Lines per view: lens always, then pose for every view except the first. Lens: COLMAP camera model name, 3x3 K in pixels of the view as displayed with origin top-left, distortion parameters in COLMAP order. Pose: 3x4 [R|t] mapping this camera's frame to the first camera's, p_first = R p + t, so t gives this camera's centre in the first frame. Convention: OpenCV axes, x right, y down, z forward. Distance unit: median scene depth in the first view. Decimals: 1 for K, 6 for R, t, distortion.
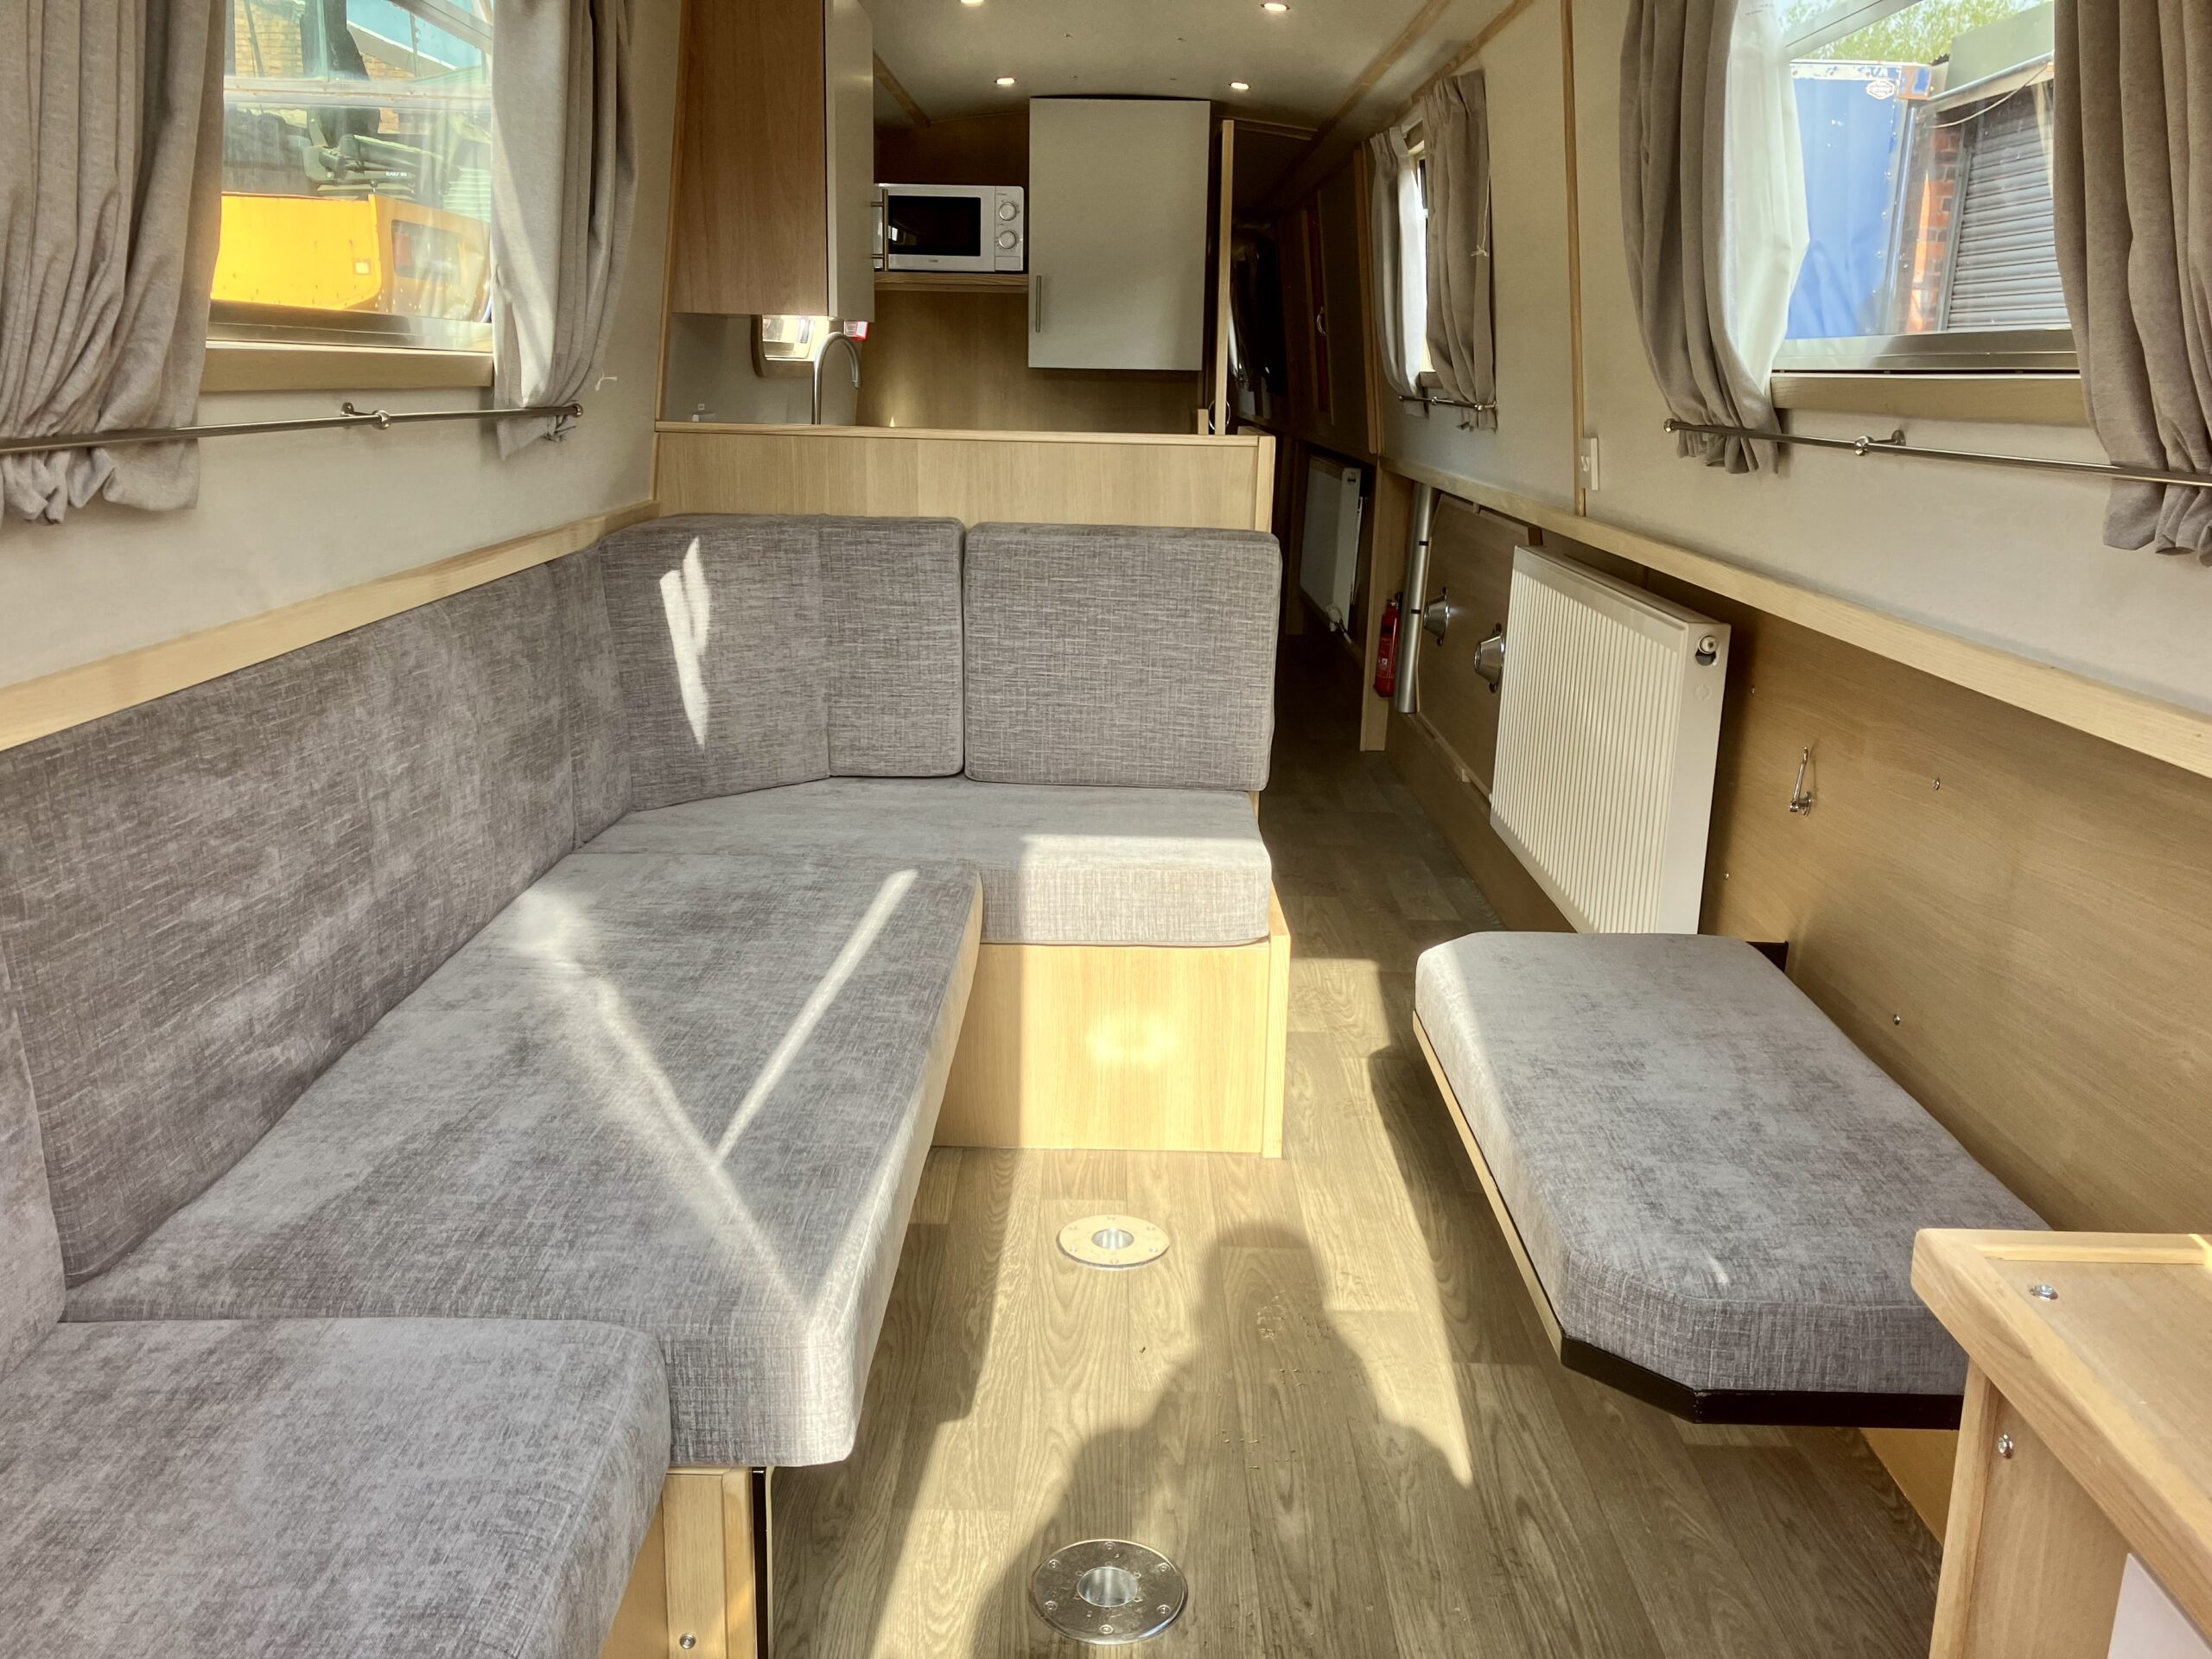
lens RADIAL K [[1809.8, 0, 1089.8], [0, 1809.8, 831.9], [0, 0, 1]] dist [0.116245, -0.336305]
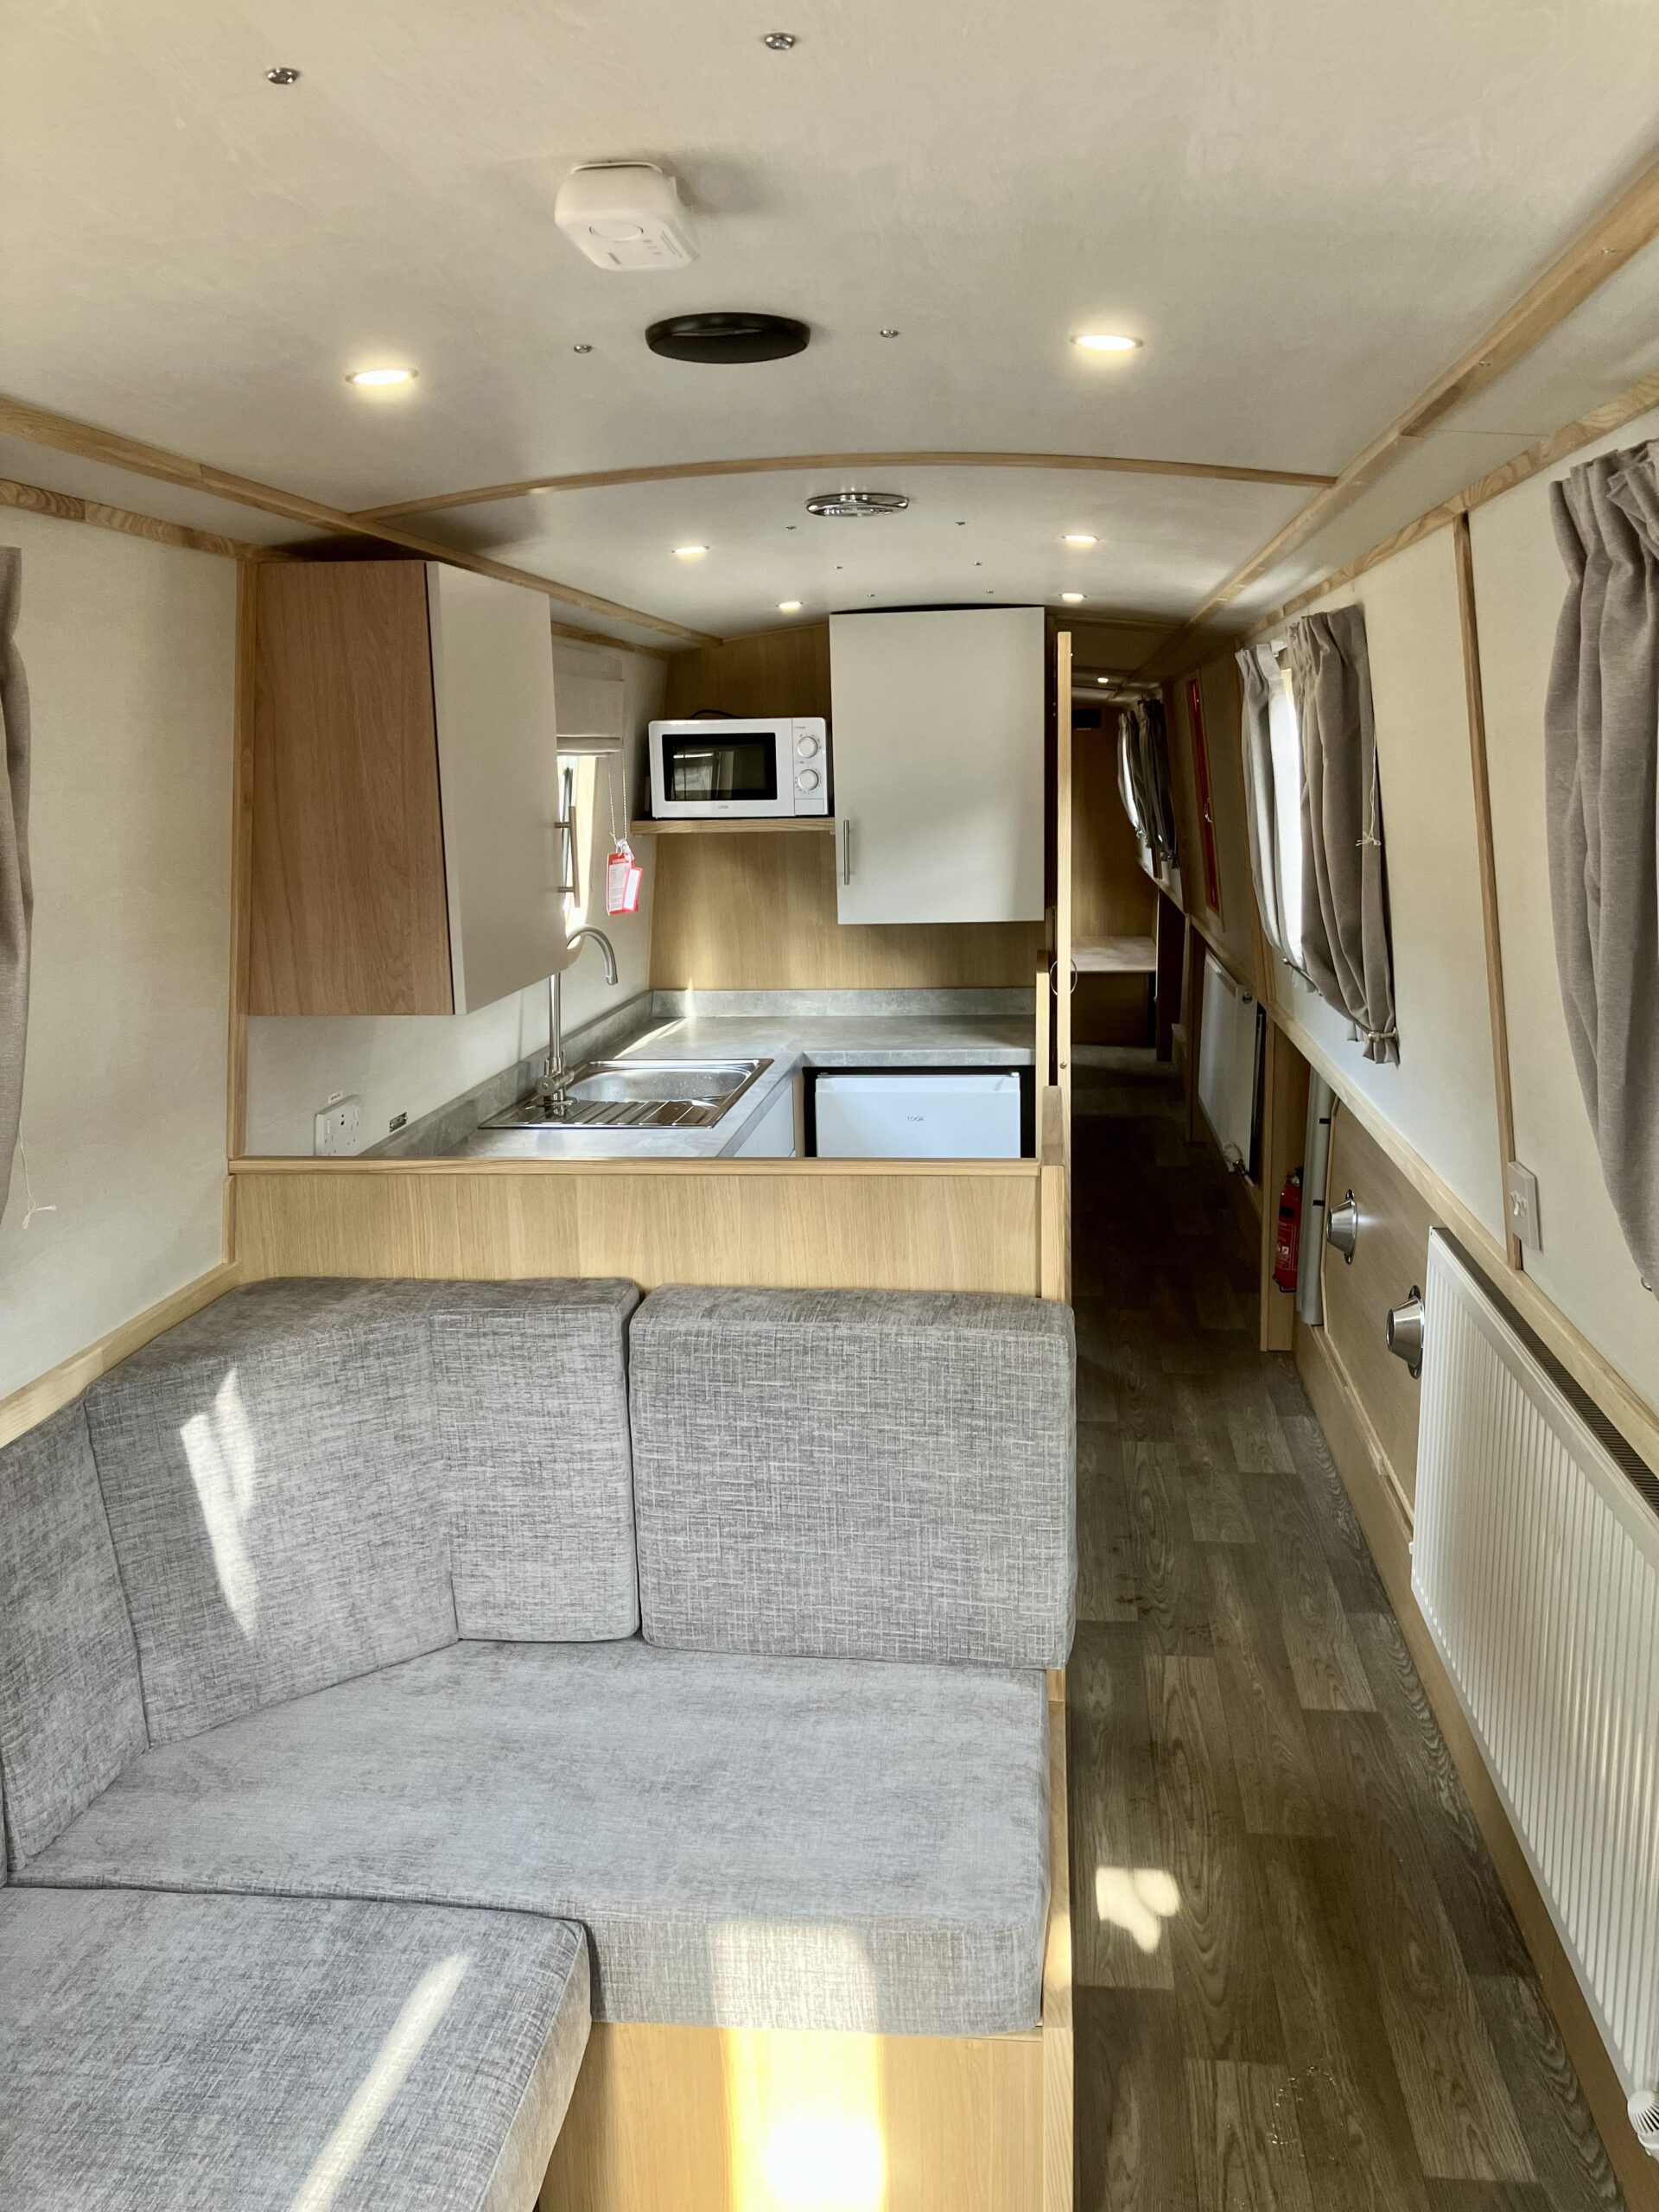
lens RADIAL K [[1809.8, 0, 829.5], [0, 1809.8, 1106.0], [0, 0, 1]] dist [0.116245, -0.336305]
pose [[0.993763, -0.021190, -0.109484, 0.089247], [0.014351, 0.997918, -0.062875, -0.198437], [0.110588, 0.060912, 0.991998, 0.287078]]
